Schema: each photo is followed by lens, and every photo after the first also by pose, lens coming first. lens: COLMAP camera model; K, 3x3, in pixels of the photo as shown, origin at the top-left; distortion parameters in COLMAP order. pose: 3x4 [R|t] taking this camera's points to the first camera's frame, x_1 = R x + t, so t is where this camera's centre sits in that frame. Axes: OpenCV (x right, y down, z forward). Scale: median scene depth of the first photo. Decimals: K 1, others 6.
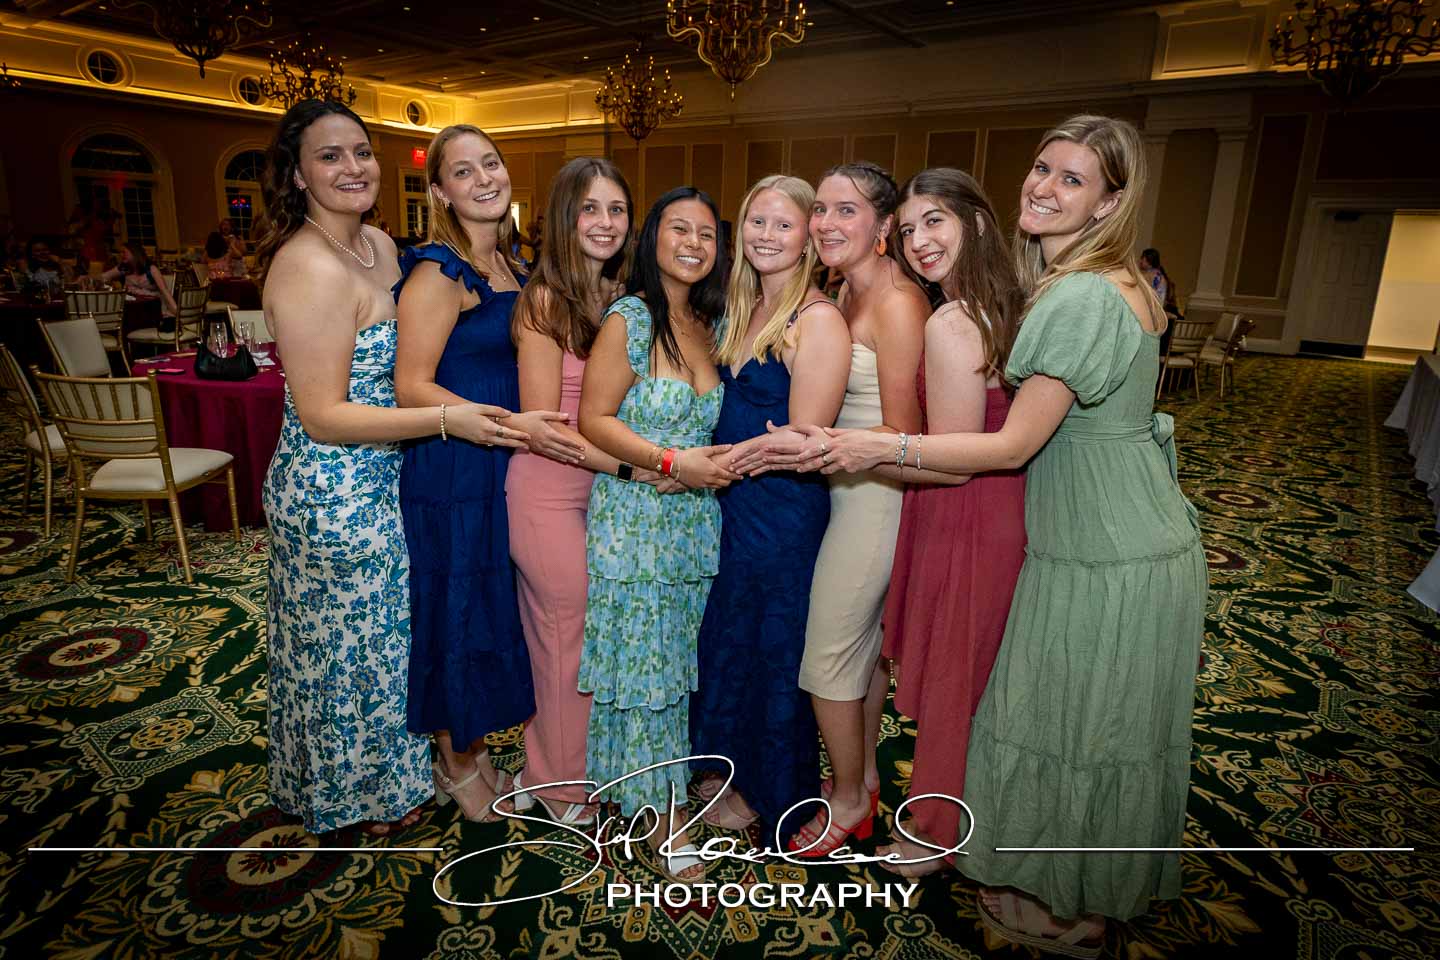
lens RADIAL K [[820.5, 0, 724.5], [0, 820.5, 417.4], [0, 0, 1]] dist [0.000314, 0.000788]
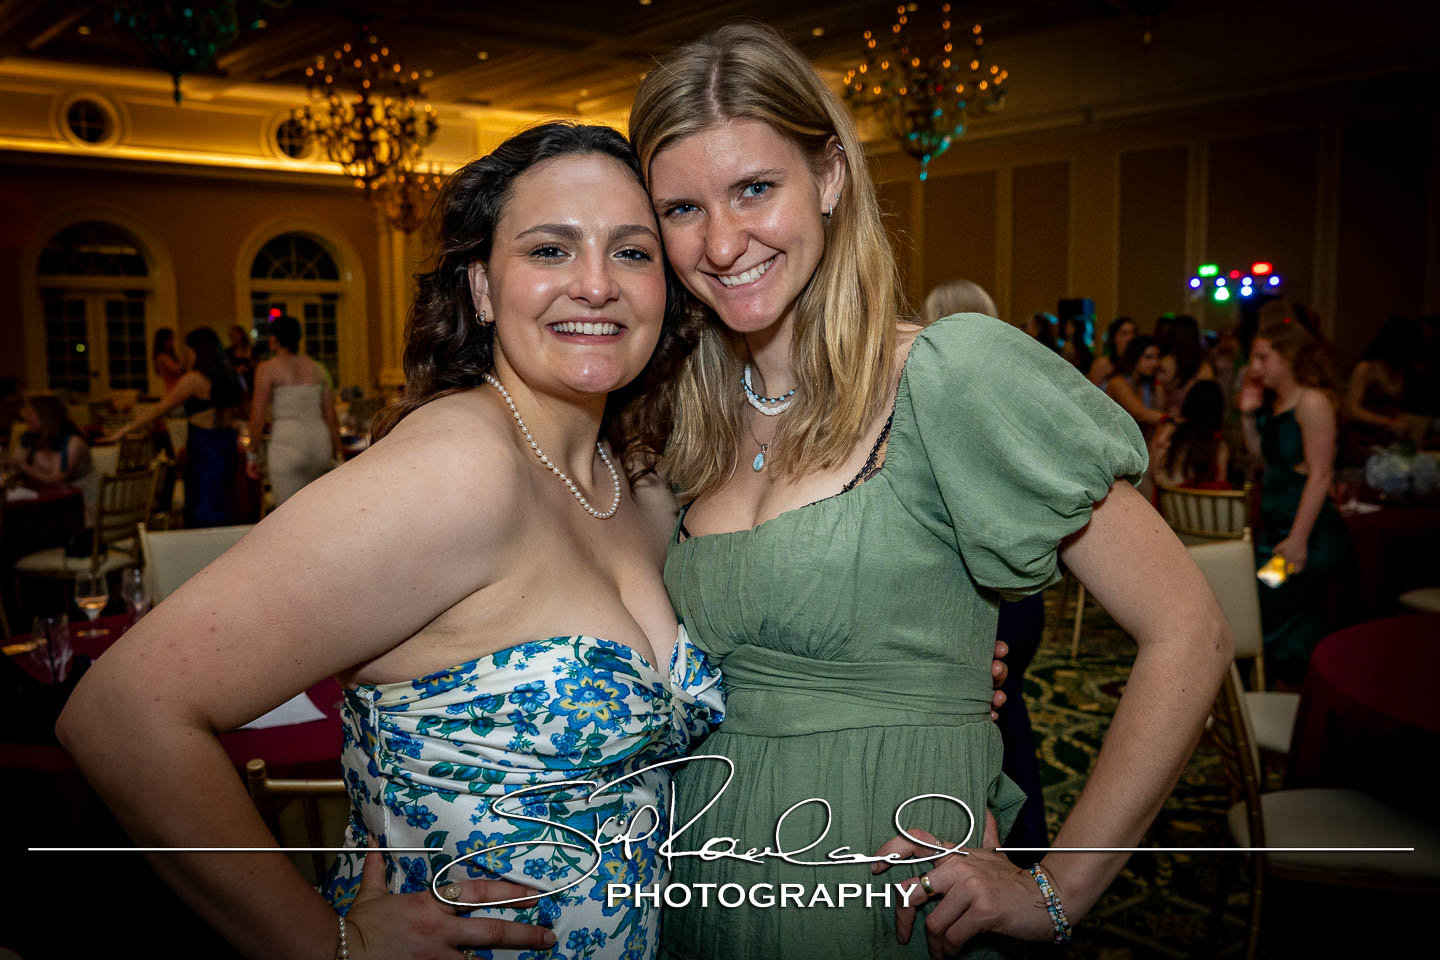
lens RADIAL K [[1395.3, 0, 707.8], [0, 1395.3, 502.3], [0, 0, 1]] dist [-0.006018, 0.006466]
pose [[0.971797, -0.021505, -0.234836, -0.146406], [-0.001585, 0.995215, -0.097695, -0.118698], [0.235813, 0.095312, 0.967113, 0.485018]]
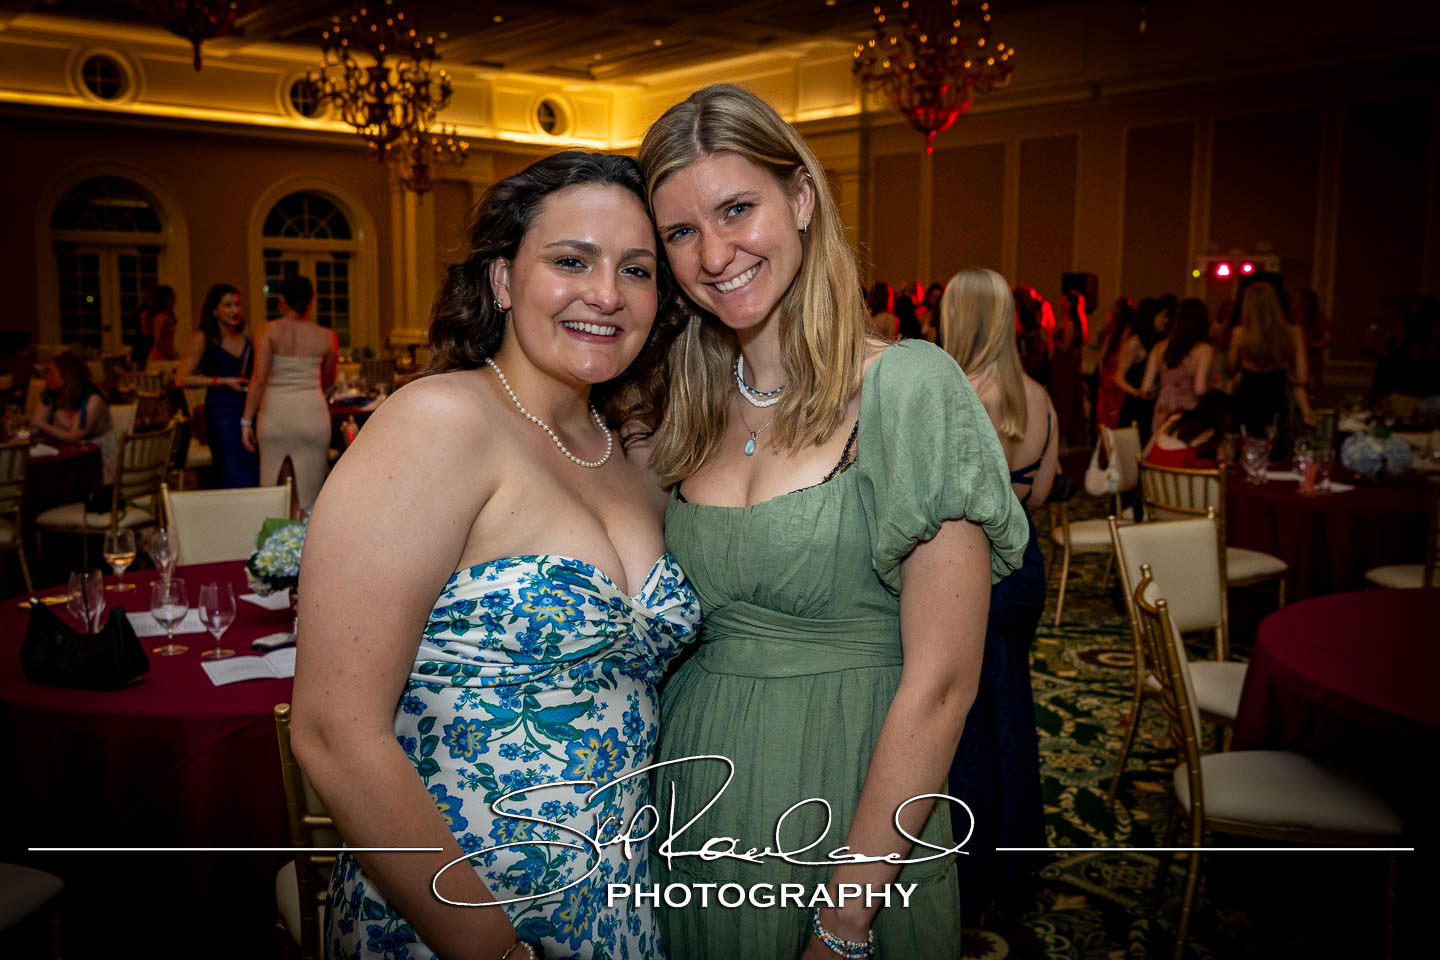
lens RADIAL K [[1394.7, 0, 720.0], [0, 1394.7, 480.0], [0, 0, 1]] dist [-0.000040, -0.004899]
pose [[0.972726, -0.002202, -0.231946, -0.118523], [-0.018509, 0.996030, -0.087078, -0.120009], [0.231217, 0.088996, 0.968823, 0.418040]]
